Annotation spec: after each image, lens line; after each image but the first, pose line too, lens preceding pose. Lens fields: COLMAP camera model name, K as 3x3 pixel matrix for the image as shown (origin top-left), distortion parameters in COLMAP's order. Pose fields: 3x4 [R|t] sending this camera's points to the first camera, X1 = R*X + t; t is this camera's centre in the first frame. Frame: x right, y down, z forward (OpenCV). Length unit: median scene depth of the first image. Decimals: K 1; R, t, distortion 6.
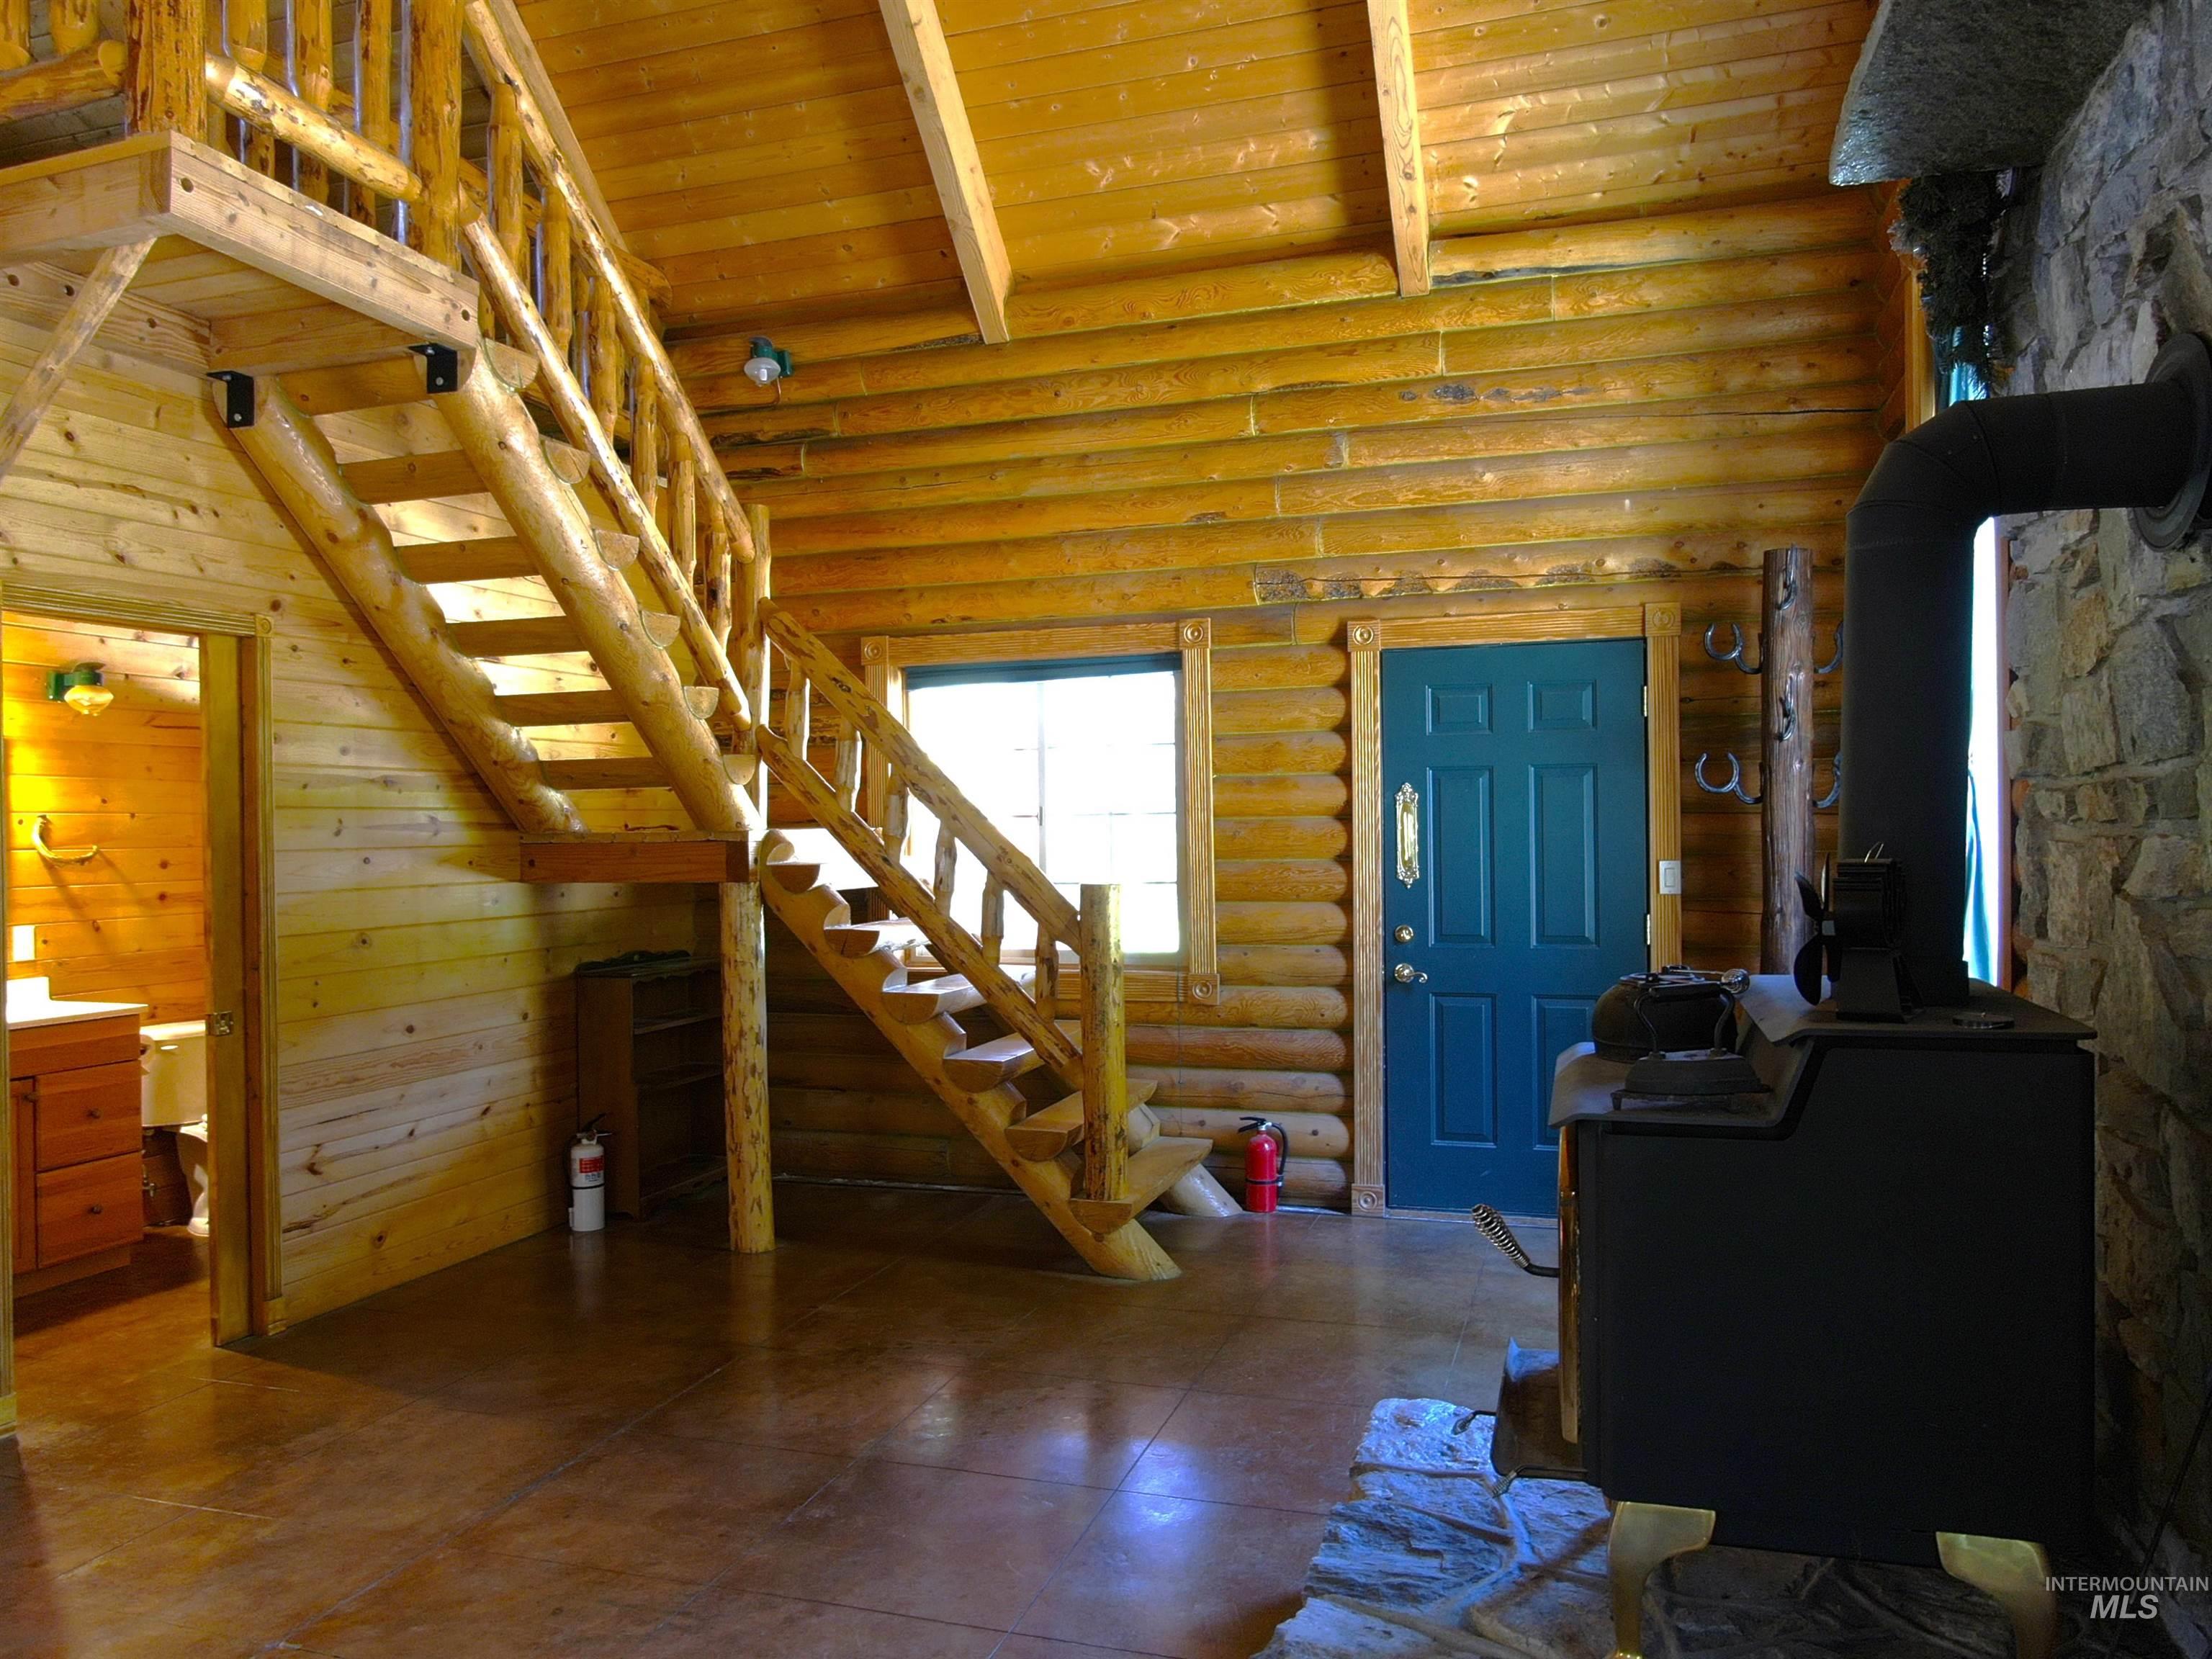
lens RADIAL K [[1591.1, 0, 1110.4], [0, 1591.1, 829.4], [0, 0, 1]] dist [-0.020382, 0.007748]
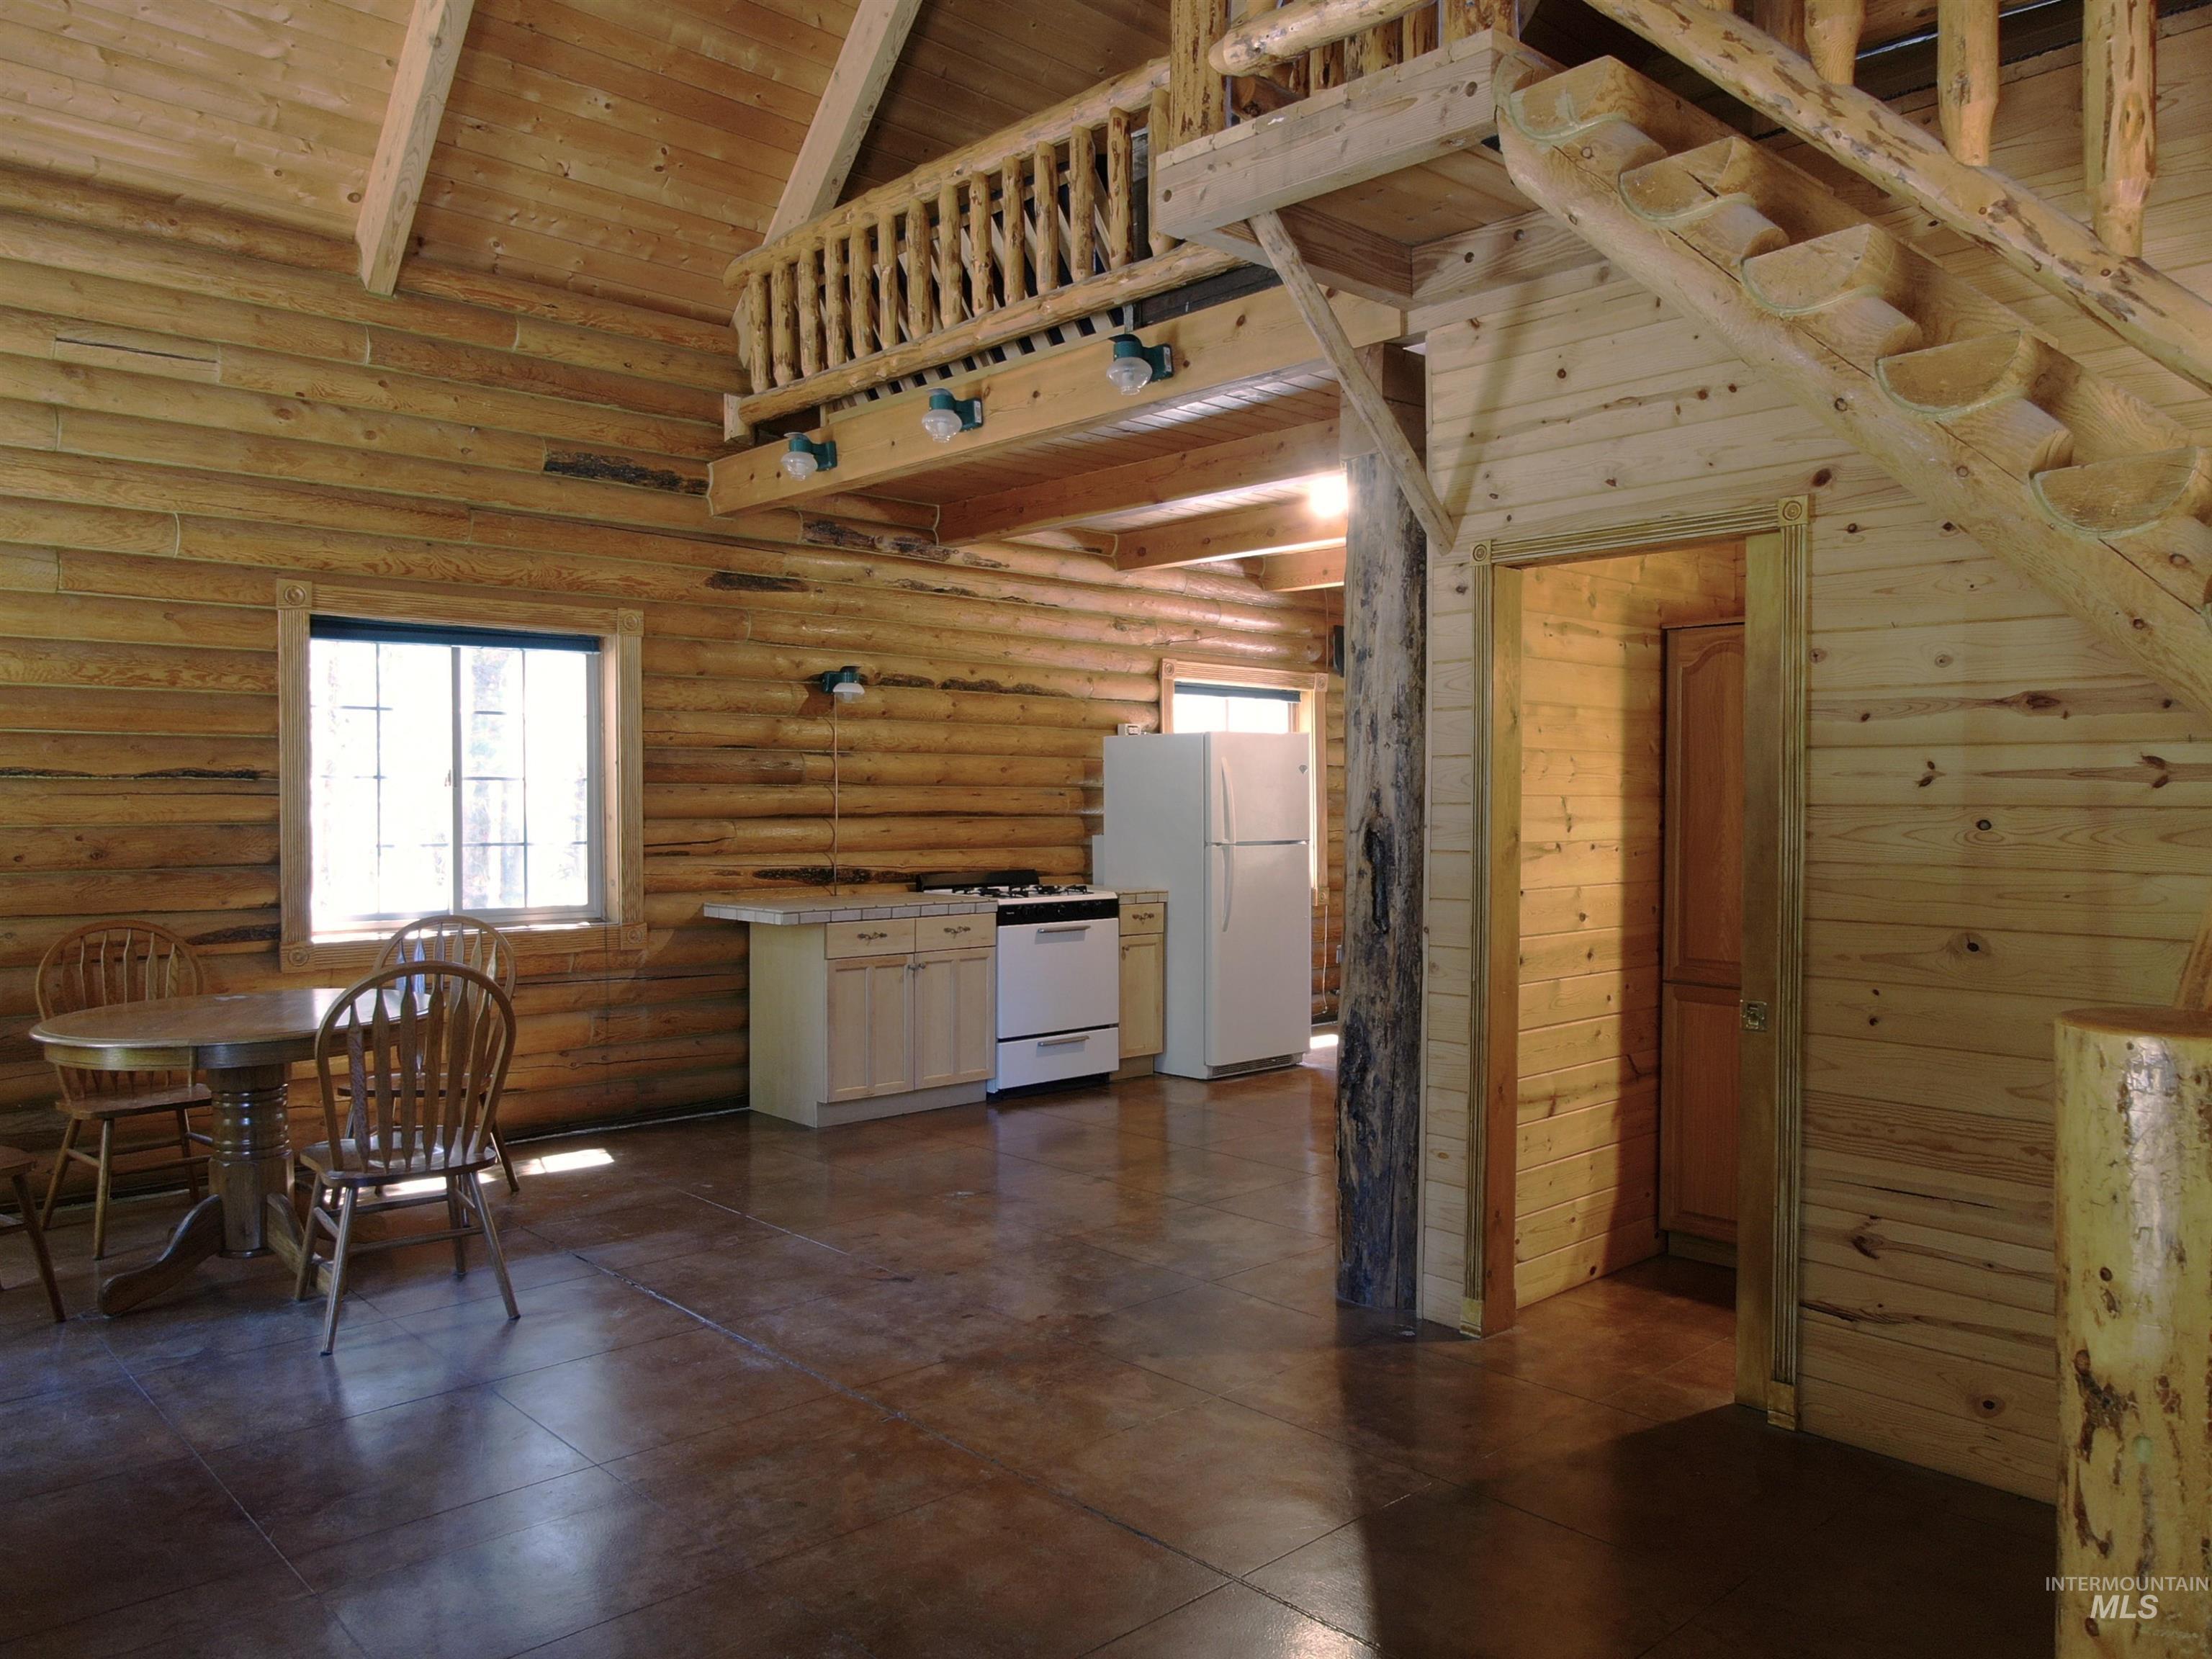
lens RADIAL K [[1591.1, 0, 1103.2], [0, 1591.1, 832.3], [0, 0, 1]] dist [-0.020382, 0.007748]
pose [[-0.490145, 0.033928, -0.870980, 0.254766], [0.001459, 0.999273, 0.038105, -0.002314], [0.871640, 0.017406, -0.489838, 0.914745]]
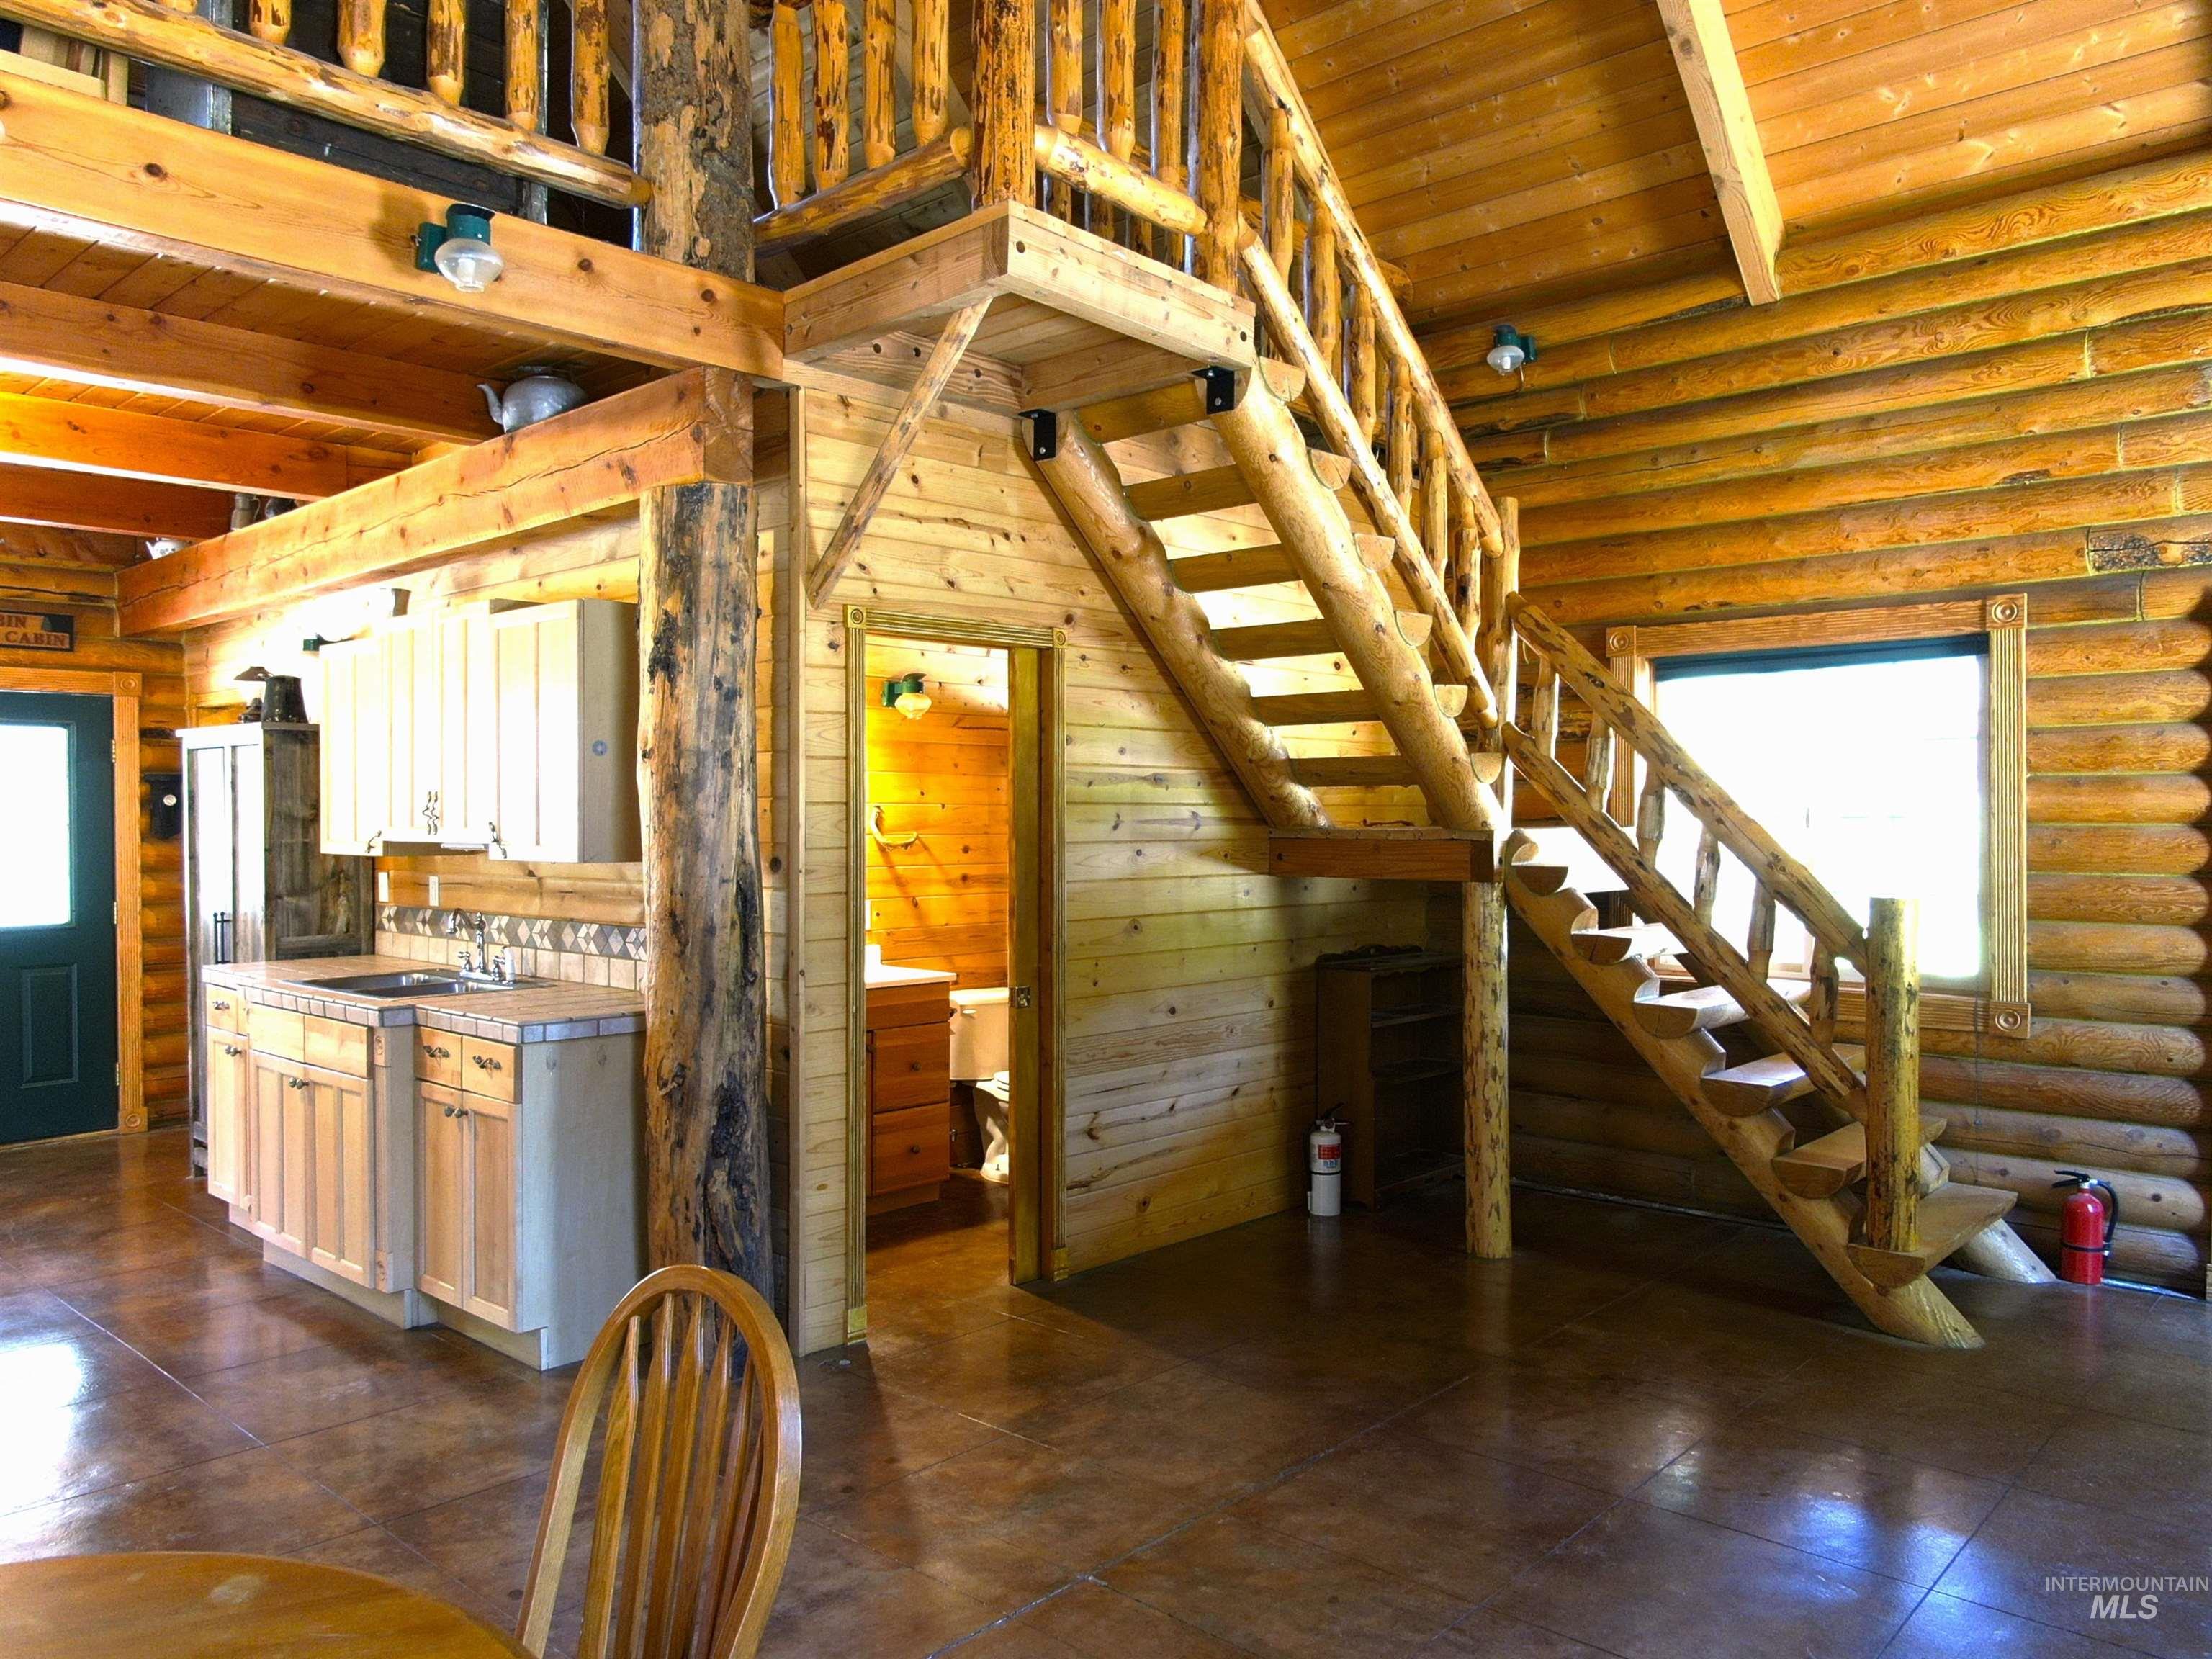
lens RADIAL K [[1591.1, 0, 1104.0], [0, 1591.1, 829.2], [0, 0, 1]] dist [-0.020382, 0.007748]
pose [[0.908391, 0.017674, -0.417749, -0.035237], [-0.014083, 0.999833, 0.011677, -0.007655], [0.417885, -0.004724, 0.908488, 0.005068]]
